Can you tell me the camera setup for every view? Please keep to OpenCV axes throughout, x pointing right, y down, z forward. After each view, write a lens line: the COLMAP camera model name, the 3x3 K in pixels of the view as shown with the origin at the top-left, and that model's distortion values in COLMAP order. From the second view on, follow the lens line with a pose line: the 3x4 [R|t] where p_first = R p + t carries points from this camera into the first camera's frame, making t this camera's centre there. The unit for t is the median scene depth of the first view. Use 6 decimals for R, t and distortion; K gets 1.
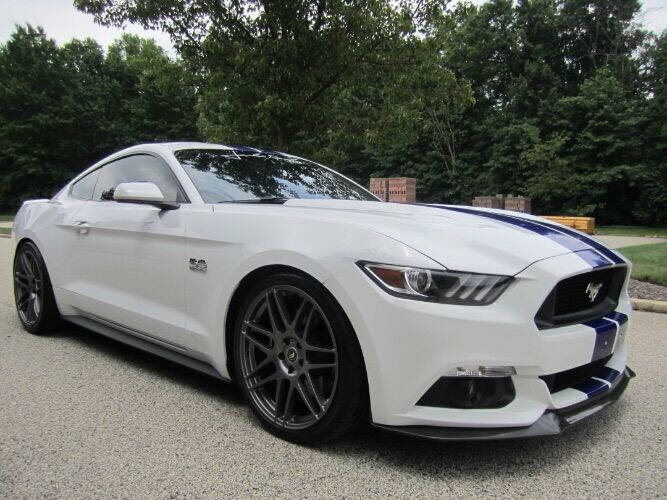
lens RADIAL K [[555.3, 0, 333.5], [0, 555.3, 250.0], [0, 0, 1]] dist [-0.101170, 0.082337]
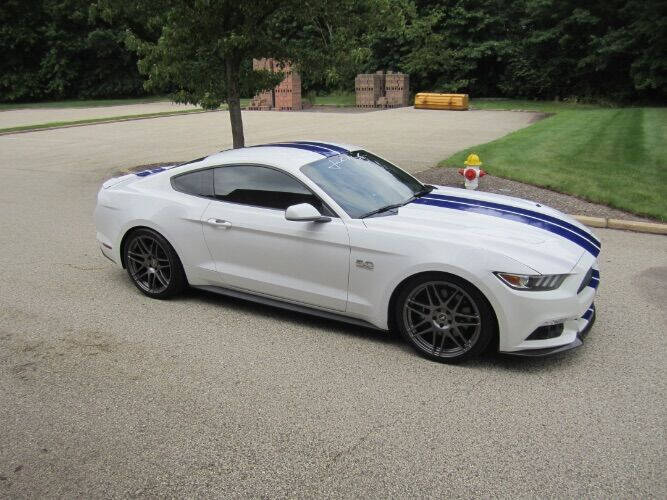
lens RADIAL K [[547.5, 0, 331.6], [0, 547.5, 253.2], [0, 0, 1]] dist [-0.074656, 0.043588]
pose [[0.971943, -0.096625, 0.214456, -0.041583], [0.042218, 0.968586, 0.245068, -0.024304], [-0.231398, -0.229138, 0.945489, -0.027899]]
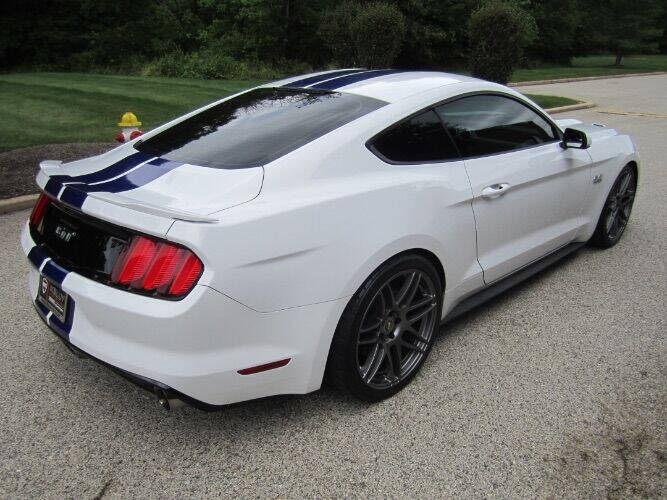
lens RADIAL K [[547.5, 0, 331.6], [0, 547.5, 253.2], [0, 0, 1]] dist [-0.074656, 0.043588]
pose [[0.087739, -0.377323, 0.921916, -0.108106], [0.084309, 0.924977, 0.370553, -0.023825], [-0.992569, 0.045214, 0.112968, 0.097886]]
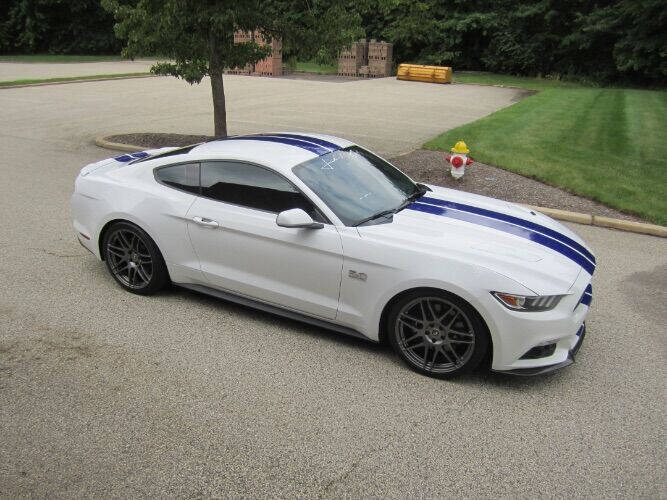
lens RADIAL K [[547.5, 0, 331.6], [0, 547.5, 253.2], [0, 0, 1]] dist [-0.074656, 0.043588]
pose [[0.963859, -0.081409, 0.253668, -0.043125], [0.000128, 0.952309, 0.305136, -0.030659], [-0.266411, -0.294076, 0.917902, -0.022004]]
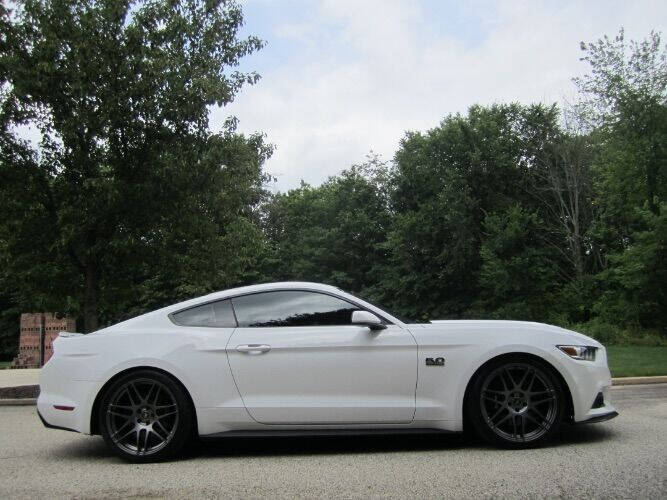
lens RADIAL K [[543.7, 0, 330.2], [0, 543.7, 250.9], [0, 0, 1]] dist [-0.067422, 0.019342]
pose [[0.784816, 0.056267, 0.617169, -0.091286], [0.092219, 0.974179, -0.206085, 0.000610], [-0.612829, 0.218653, 0.759362, -0.004703]]
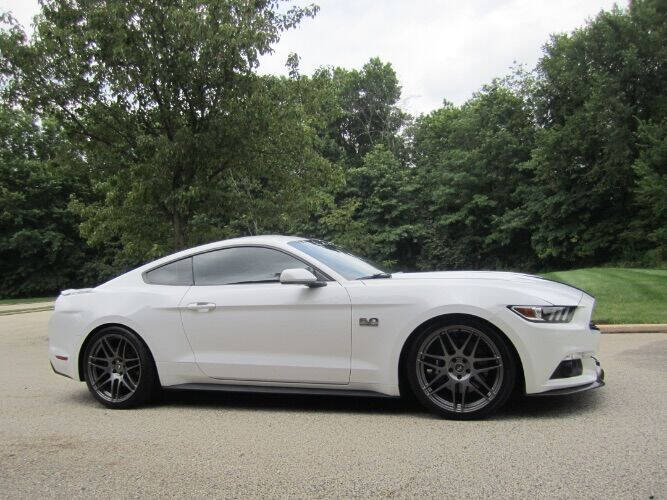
lens RADIAL K [[546.6, 0, 333.5], [0, 546.6, 250.0], [0, 0, 1]] dist [-0.065698, 0.015822]
pose [[0.925874, -0.051635, 0.374287, -0.054227], [0.095227, 0.990529, -0.098914, -0.001801], [-0.365635, 0.127224, 0.922022, -0.021409]]
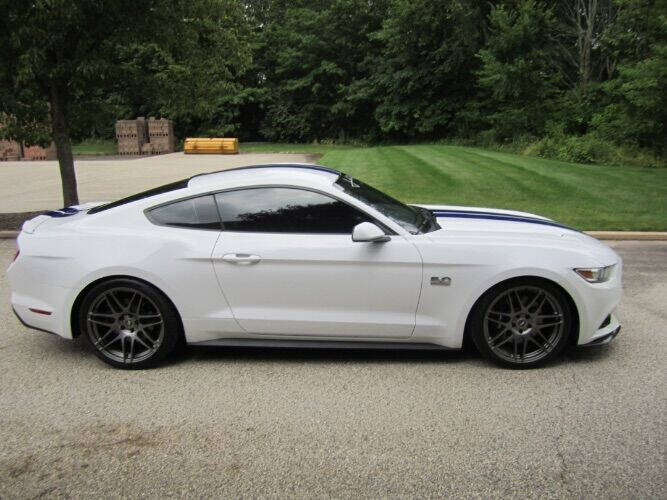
lens RADIAL K [[547.5, 0, 331.6], [0, 547.5, 253.2], [0, 0, 1]] dist [-0.074656, 0.043588]
pose [[0.769050, -0.166726, 0.617061, -0.084122], [0.063117, 0.980472, 0.186255, -0.020787], [-0.636064, -0.104292, 0.764556, 0.004919]]
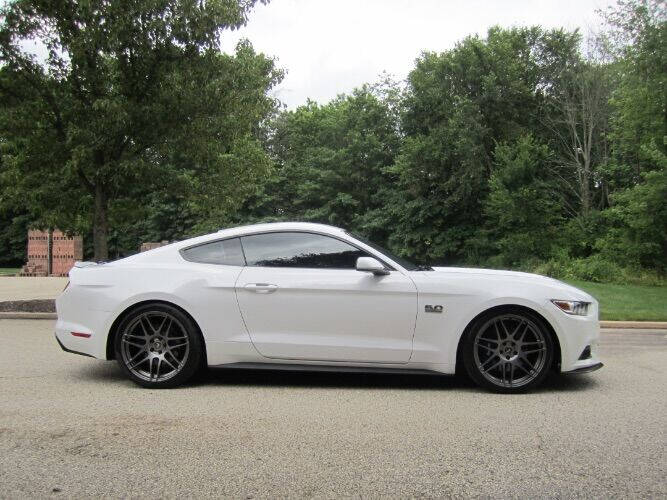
lens RADIAL K [[543.7, 0, 330.2], [0, 543.7, 250.9], [0, 0, 1]] dist [-0.067422, 0.019342]
pose [[0.788756, 0.000484, 0.614706, -0.093618], [0.045644, 0.997193, -0.059353, -0.004047], [-0.613009, 0.074873, 0.786520, -0.007329]]
